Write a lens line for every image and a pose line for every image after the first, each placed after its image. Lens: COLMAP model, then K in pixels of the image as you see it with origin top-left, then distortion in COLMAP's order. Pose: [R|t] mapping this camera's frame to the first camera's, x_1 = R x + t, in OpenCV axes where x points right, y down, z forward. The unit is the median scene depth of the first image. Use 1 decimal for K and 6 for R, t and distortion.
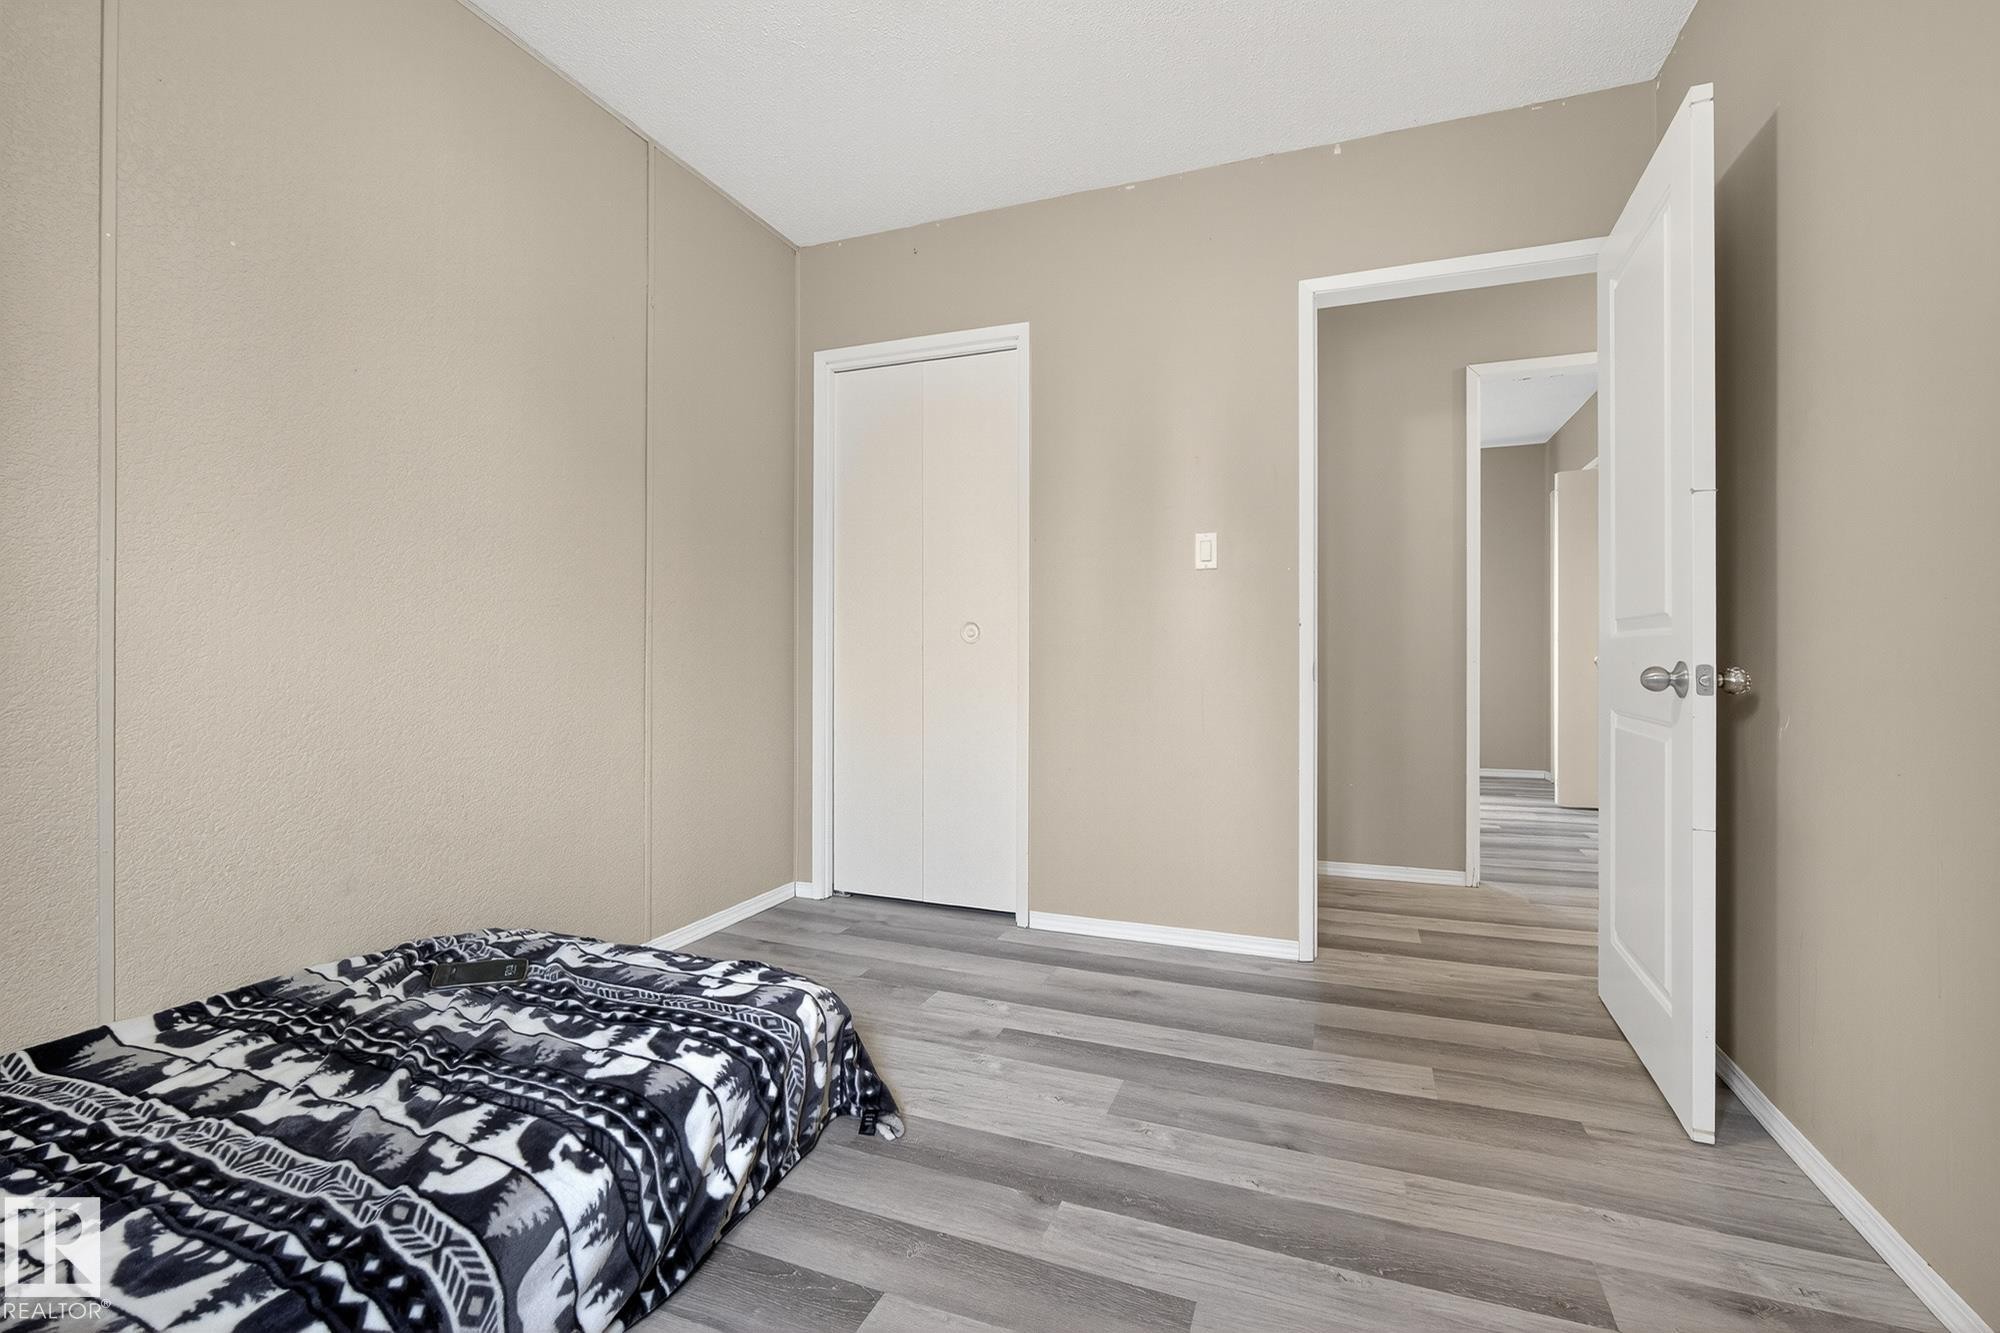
lens RADIAL K [[879.9, 0, 992.9], [0, 879.9, 661.9], [0, 0, 1]] dist [-0.008721, 0.000927]
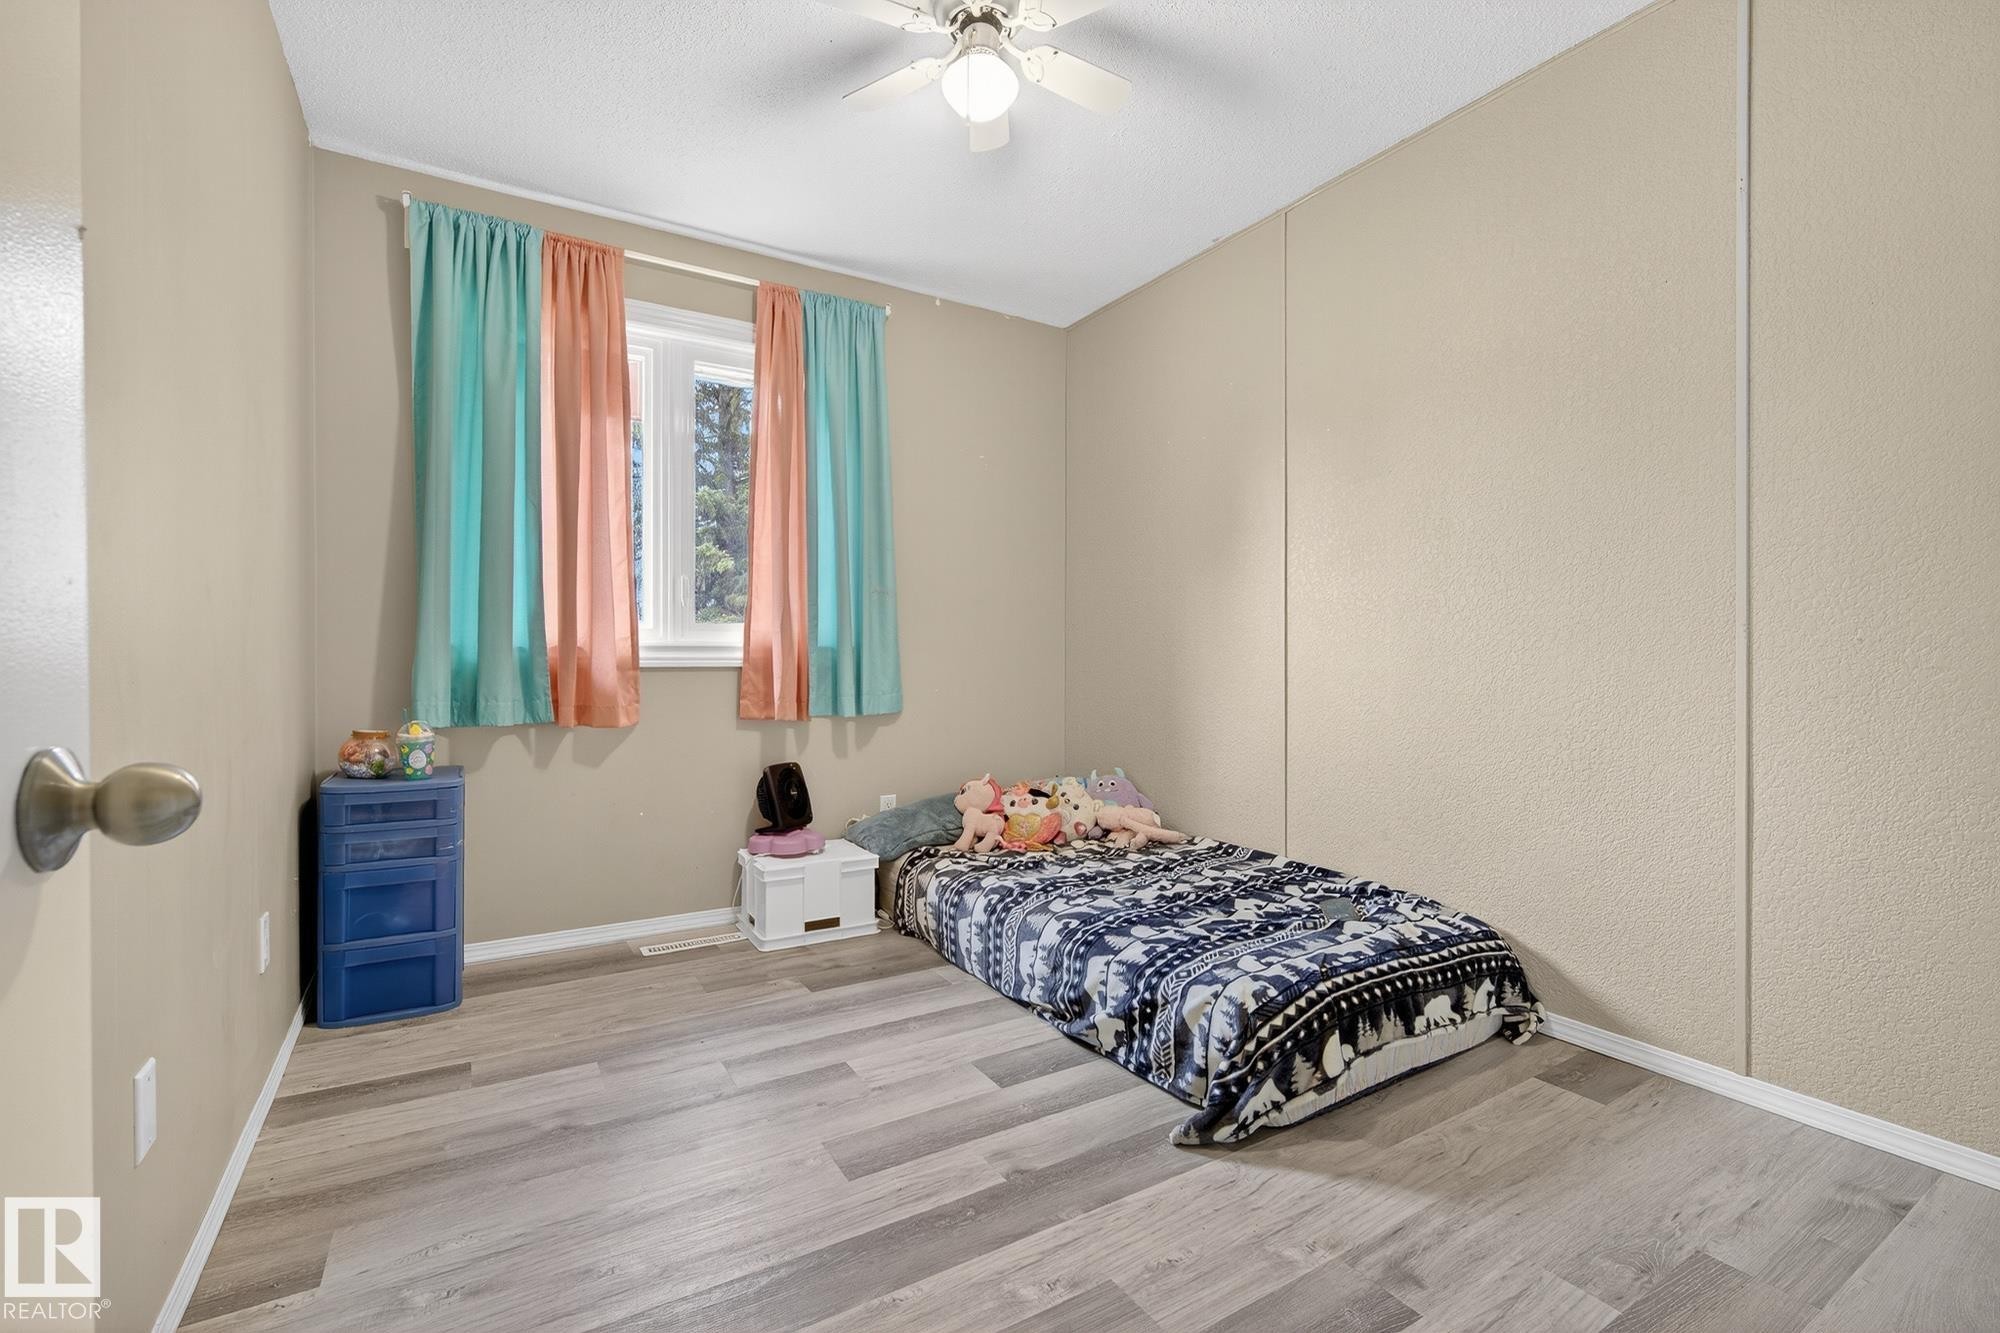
lens RADIAL K [[879.9, 0, 994.8], [0, 879.9, 661.4], [0, 0, 1]] dist [-0.008721, 0.000927]
pose [[-0.603012, -0.002836, -0.797727, 1.011234], [-0.007139, 0.999973, 0.001841, -0.032303], [0.797701, 0.006805, -0.603015, 1.734161]]
